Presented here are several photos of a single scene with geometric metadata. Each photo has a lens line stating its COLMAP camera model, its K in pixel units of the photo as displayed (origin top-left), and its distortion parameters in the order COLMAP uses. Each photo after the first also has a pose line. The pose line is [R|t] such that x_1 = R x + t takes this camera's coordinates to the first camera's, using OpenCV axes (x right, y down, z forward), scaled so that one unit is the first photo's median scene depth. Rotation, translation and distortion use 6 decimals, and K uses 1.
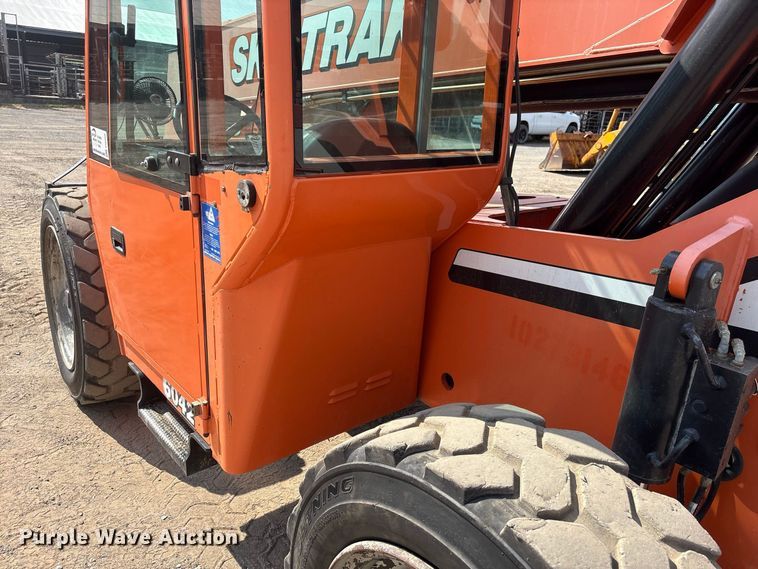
lens RADIAL K [[576.3, 0, 378.0], [0, 576.3, 290.4], [0, 0, 1]] dist [0.042752, -0.058165]
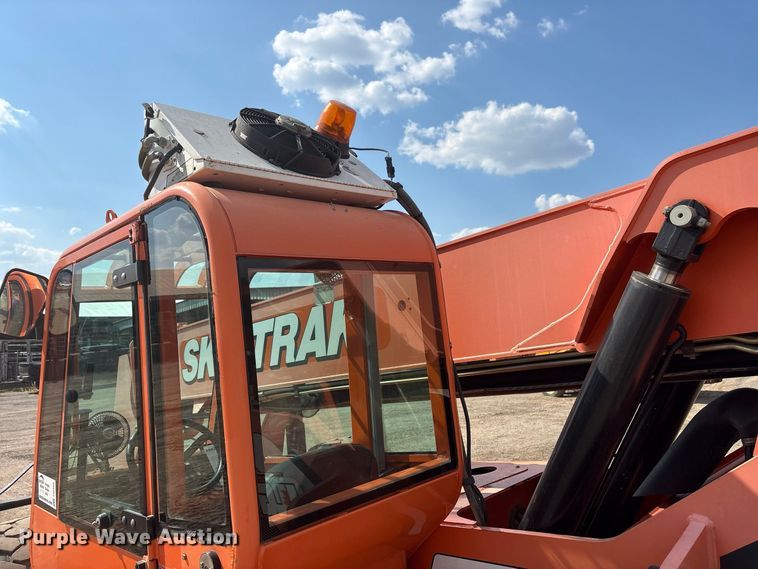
lens RADIAL K [[576.3, 0, 381.3], [0, 576.3, 284.9], [0, 0, 1]] dist [0.042752, -0.058165]
pose [[0.986929, -0.115127, 0.112769, -0.002498], [0.150213, 0.910623, -0.384970, -0.099357], [-0.058370, 0.396878, 0.916014, -0.042001]]
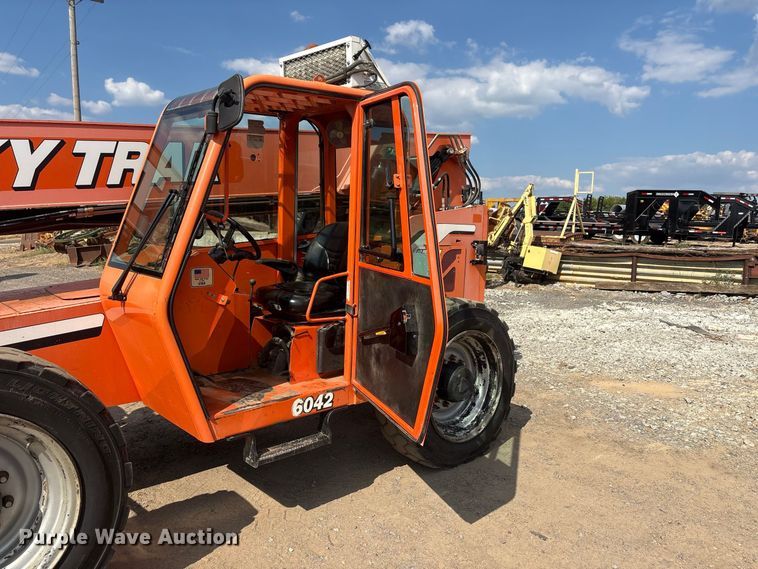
lens RADIAL K [[567.1, 0, 378.3], [0, 567.1, 287.7], [0, 0, 1]] dist [0.045168, -0.052794]
pose [[-0.060011, -0.170738, 0.983487, -1.557227], [0.288188, 0.940344, 0.180833, -0.285627], [-0.955692, 0.294281, -0.007226, 0.653880]]
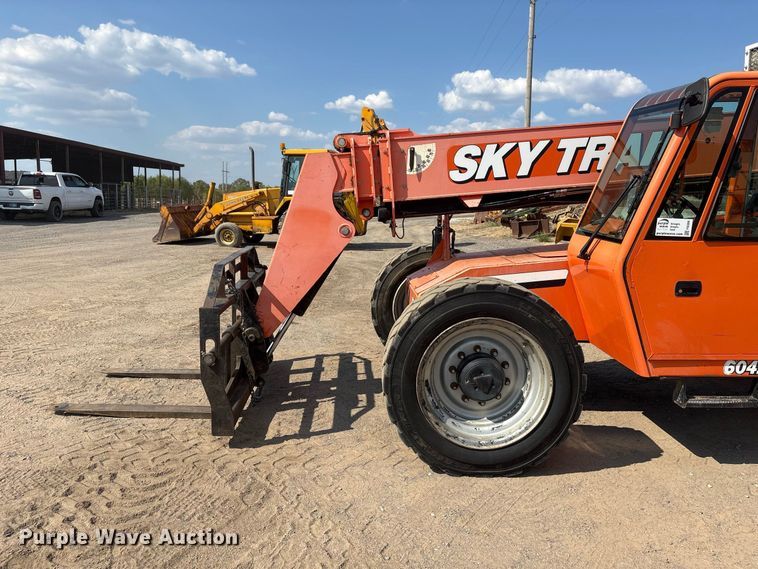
lens RADIAL K [[567.1, 0, 379.6], [0, 567.1, 285.0], [0, 0, 1]] dist [0.045168, -0.052794]
pose [[0.602434, -0.175356, 0.778668, -1.947461], [0.266100, 0.963880, 0.011192, -0.301447], [-0.752506, 0.200461, 0.627336, 0.615122]]
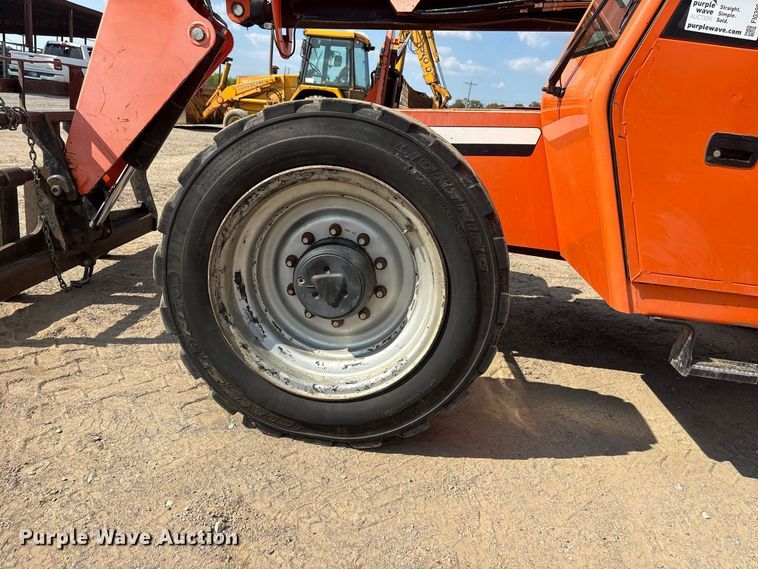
lens RADIAL K [[567.1, 0, 380.9], [0, 567.1, 286.1], [0, 0, 1]] dist [0.045168, -0.052794]
pose [[0.685517, -0.197874, 0.700652, -1.238358], [0.157936, 0.979859, 0.122201, -0.068611], [-0.710720, 0.026887, 0.702961, 0.742350]]
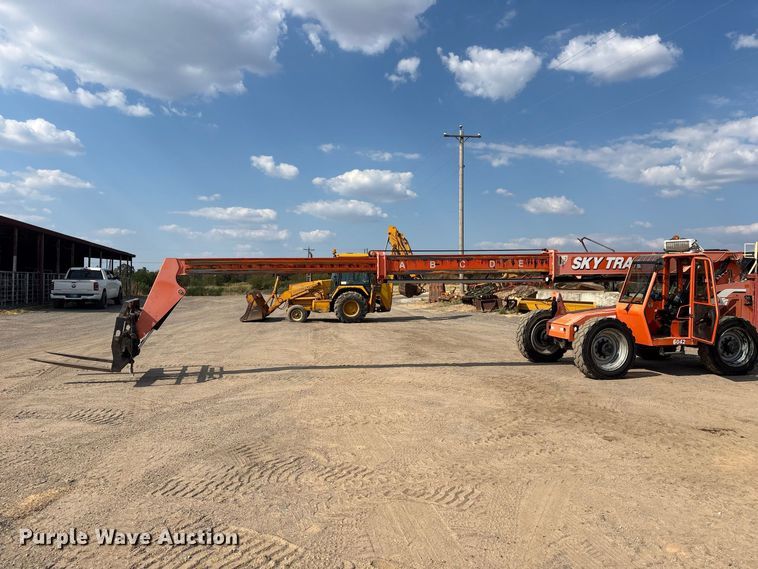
lens RADIAL K [[567.1, 0, 378.9], [0, 567.1, 283.9], [0, 0, 1]] dist [0.045168, -0.052794]
pose [[0.422300, -0.068484, 0.903866, -5.512391], [0.301138, 0.951107, -0.068632, -0.703805], [-0.854973, 0.301172, 0.422276, 0.850669]]
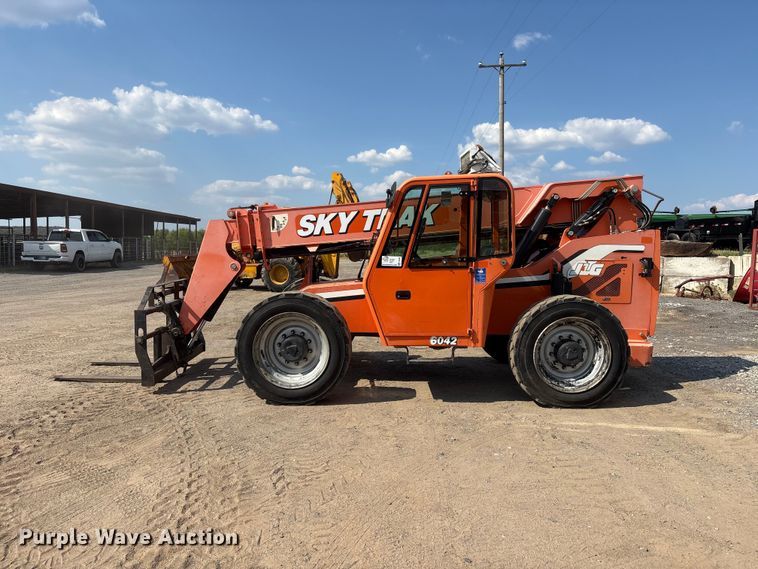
lens RADIAL K [[567.1, 0, 382.4], [0, 567.1, 289.9], [0, 0, 1]] dist [0.045168, -0.052794]
pose [[0.627731, -0.121443, 0.768899, -2.363362], [0.273828, 0.959074, -0.072074, 0.053181], [-0.728679, 0.255789, 0.635295, -0.582845]]
